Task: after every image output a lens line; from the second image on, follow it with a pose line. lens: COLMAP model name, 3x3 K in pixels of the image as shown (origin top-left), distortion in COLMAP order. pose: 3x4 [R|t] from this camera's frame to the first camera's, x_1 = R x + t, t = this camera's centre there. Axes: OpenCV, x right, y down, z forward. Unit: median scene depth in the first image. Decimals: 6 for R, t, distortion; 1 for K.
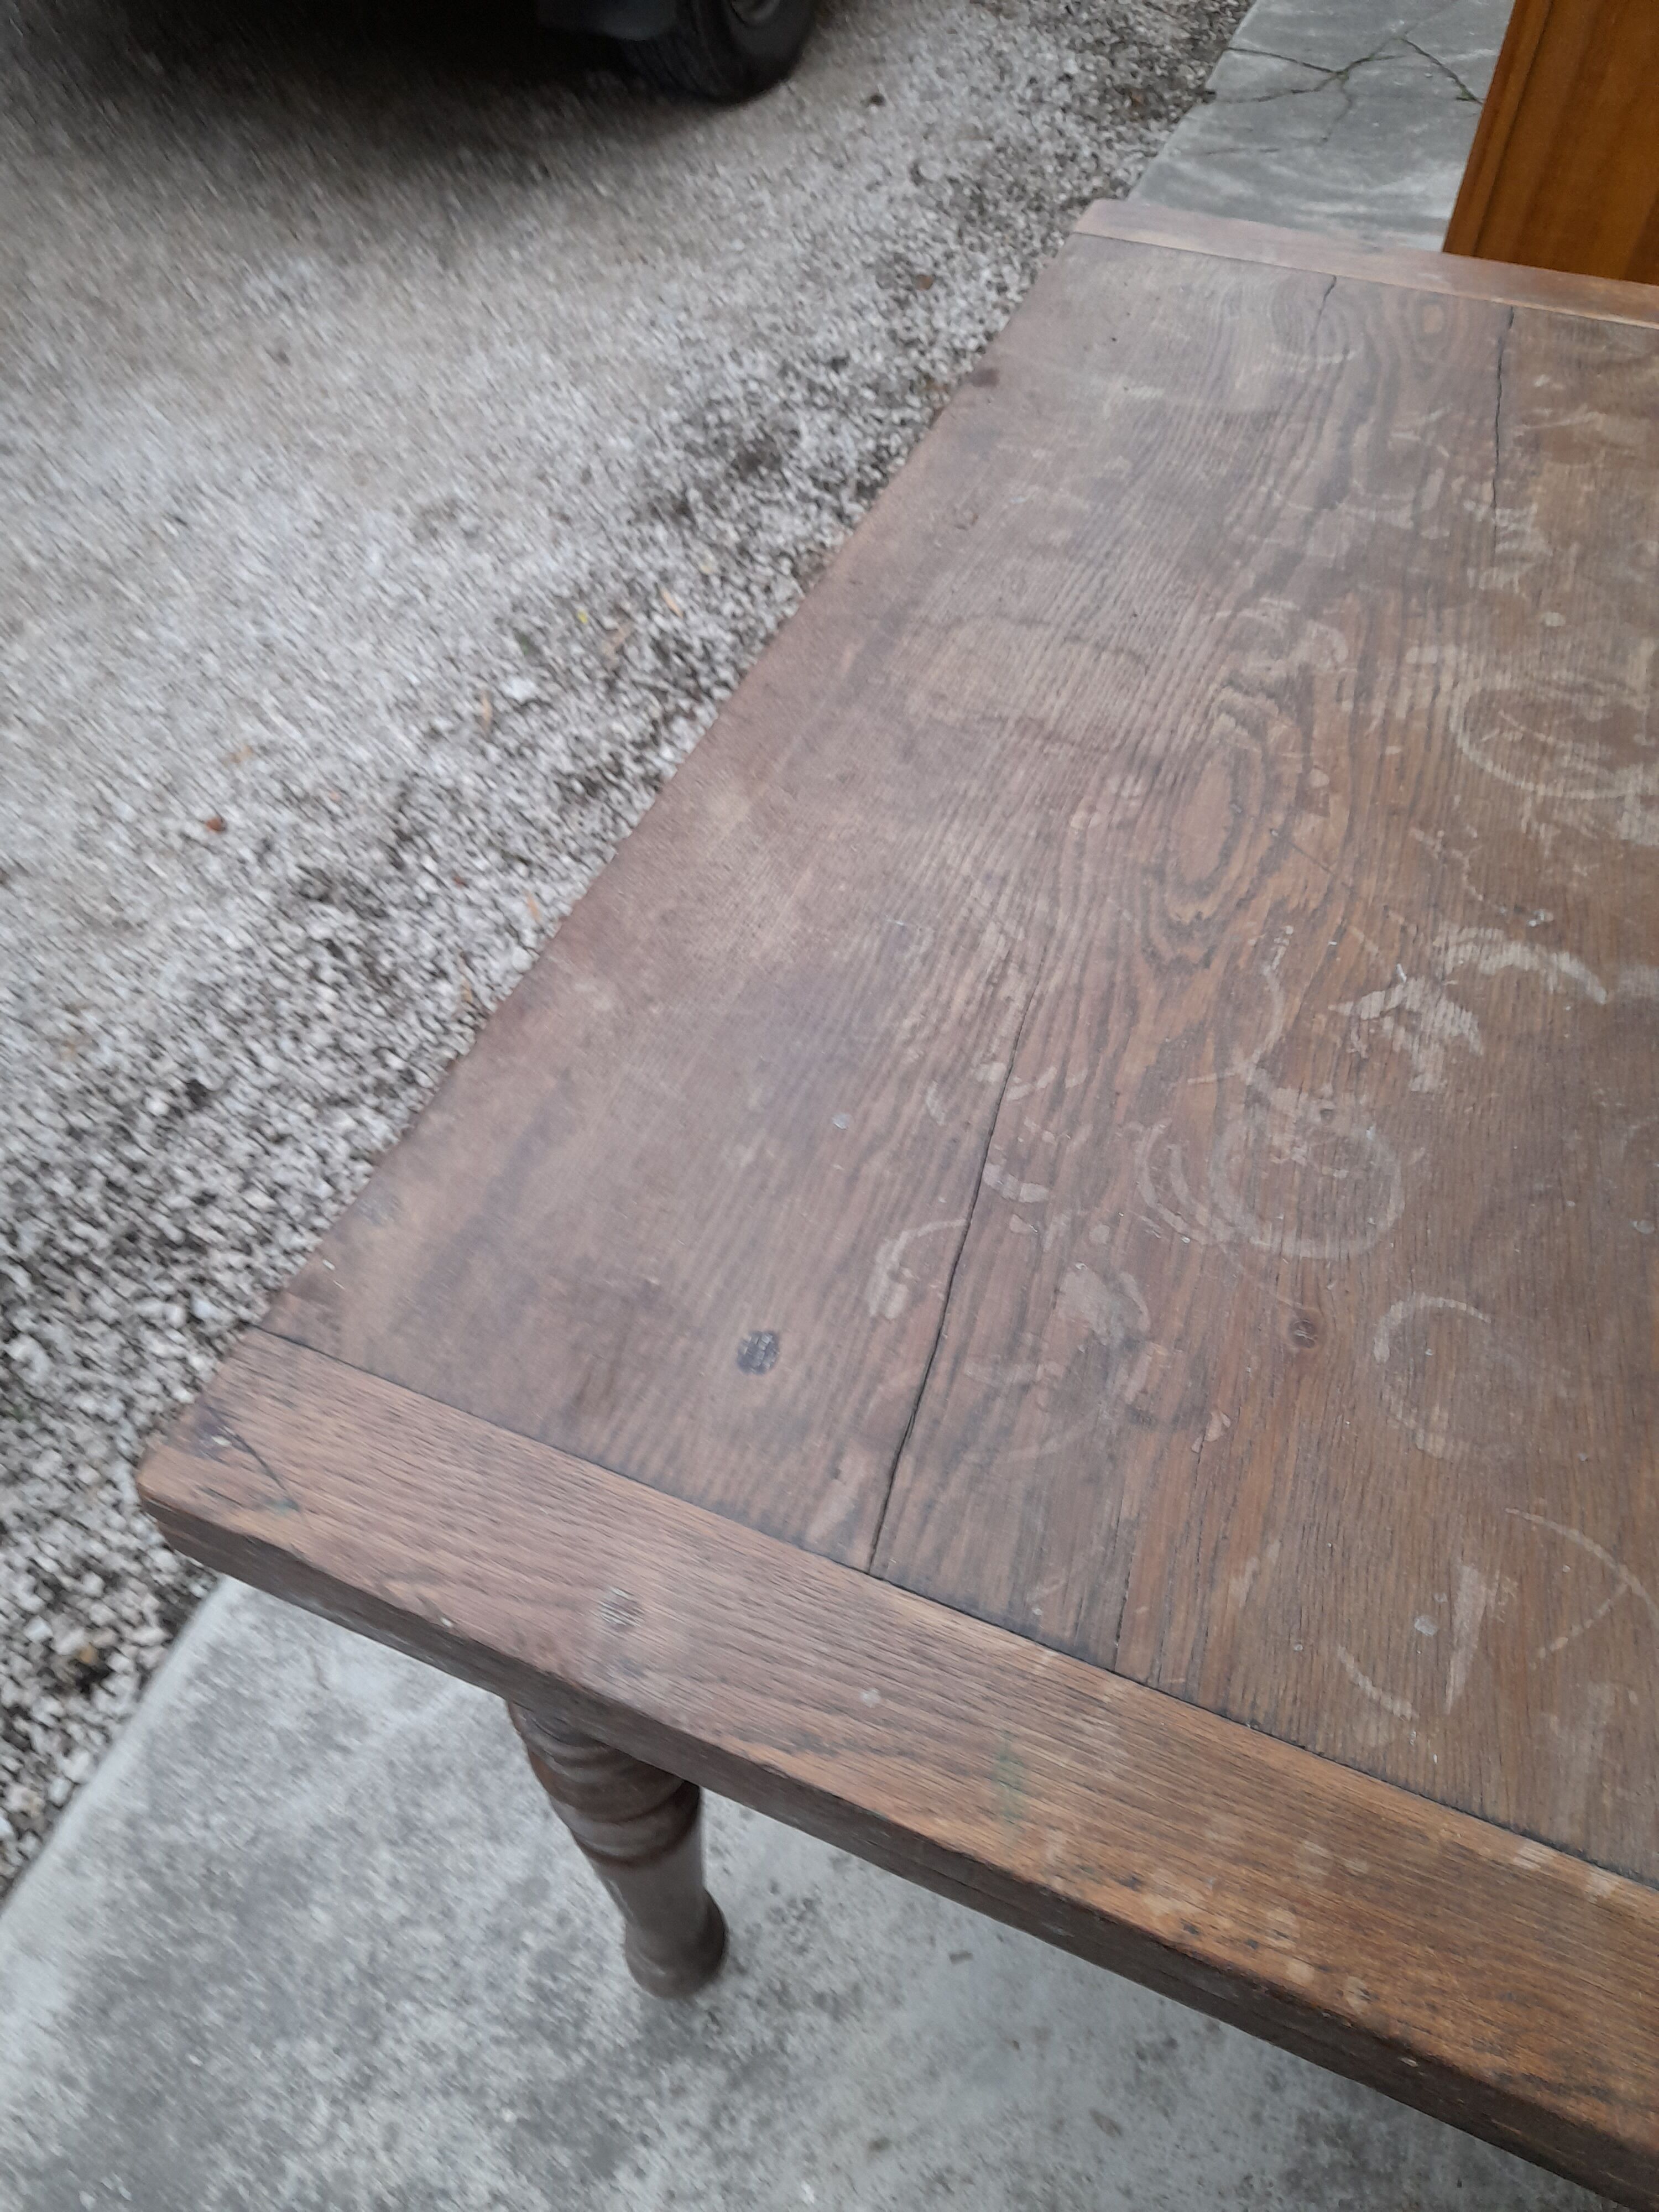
lens RADIAL K [[1653.6, 0, 745.4], [0, 1653.6, 1086.3], [0, 0, 1]] dist [0.028513, -0.032573]
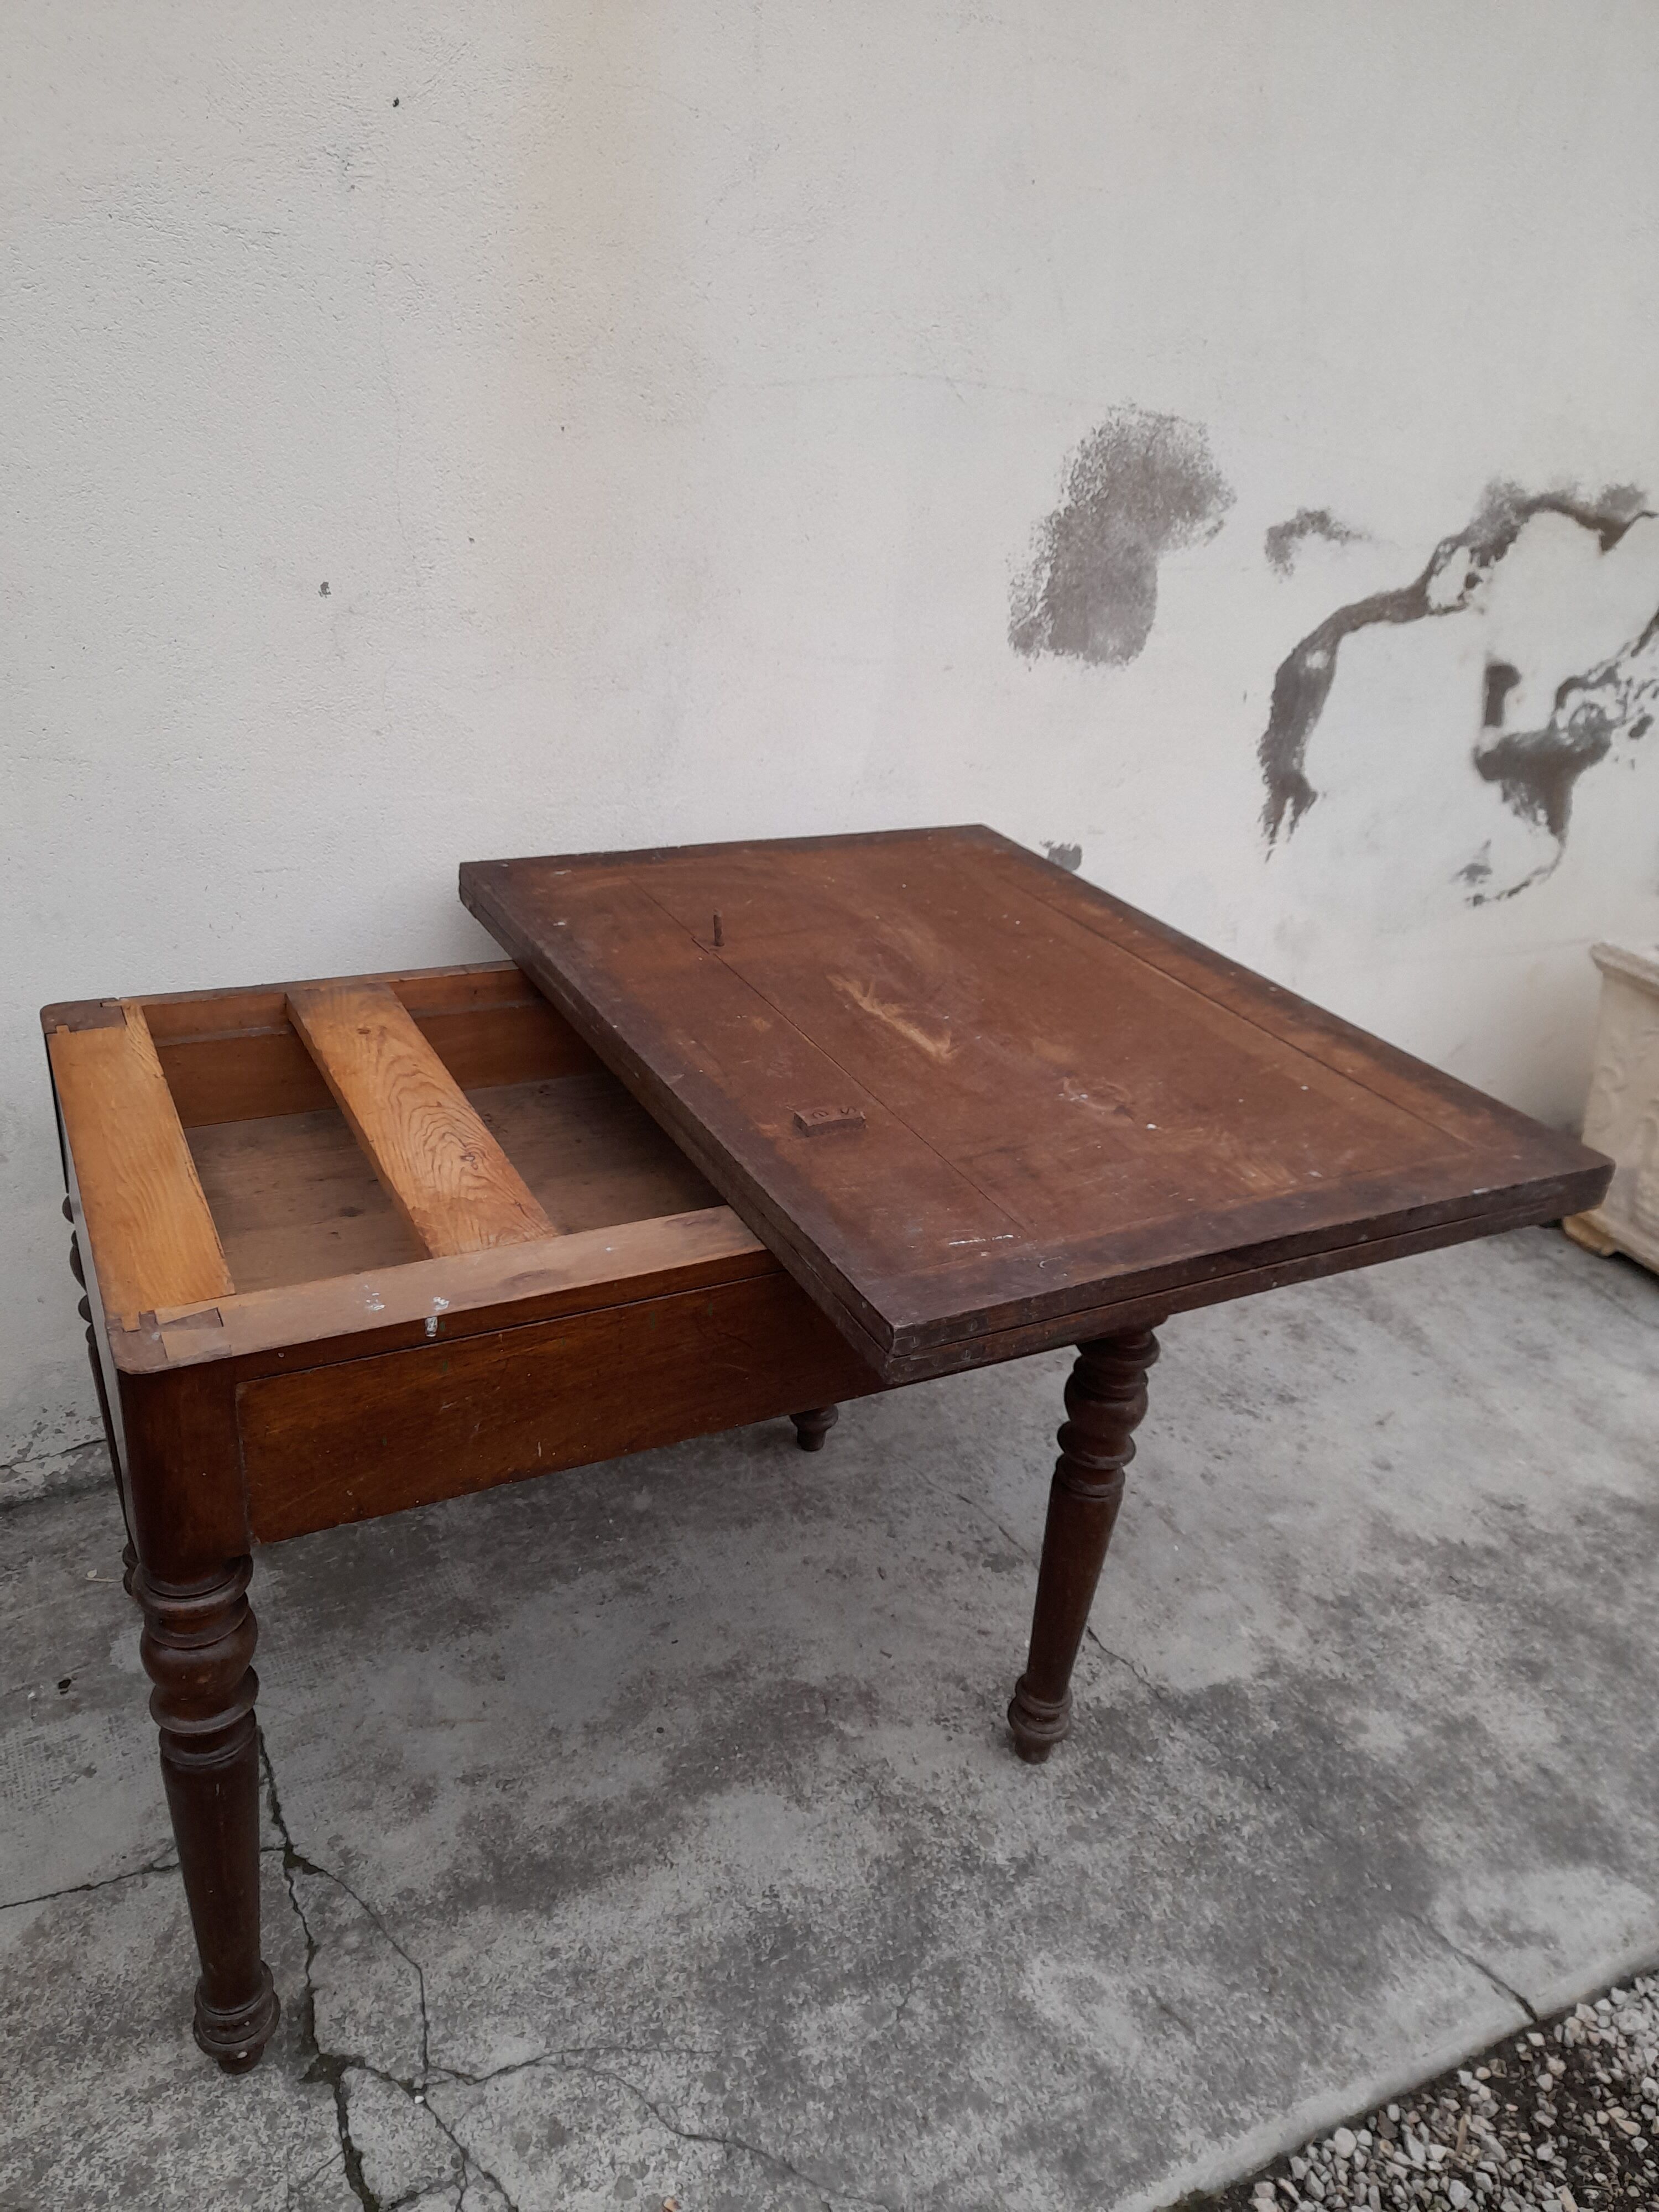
lens RADIAL K [[1653.6, 0, 828.9], [0, 1653.6, 1084.1], [0, 0, 1]] dist [0.028513, -0.032573]
pose [[-0.759023, -0.319546, 0.567252, -0.802193], [0.445548, 0.380360, 0.810440, -1.454977], [-0.474733, 0.867881, -0.146329, 1.021322]]
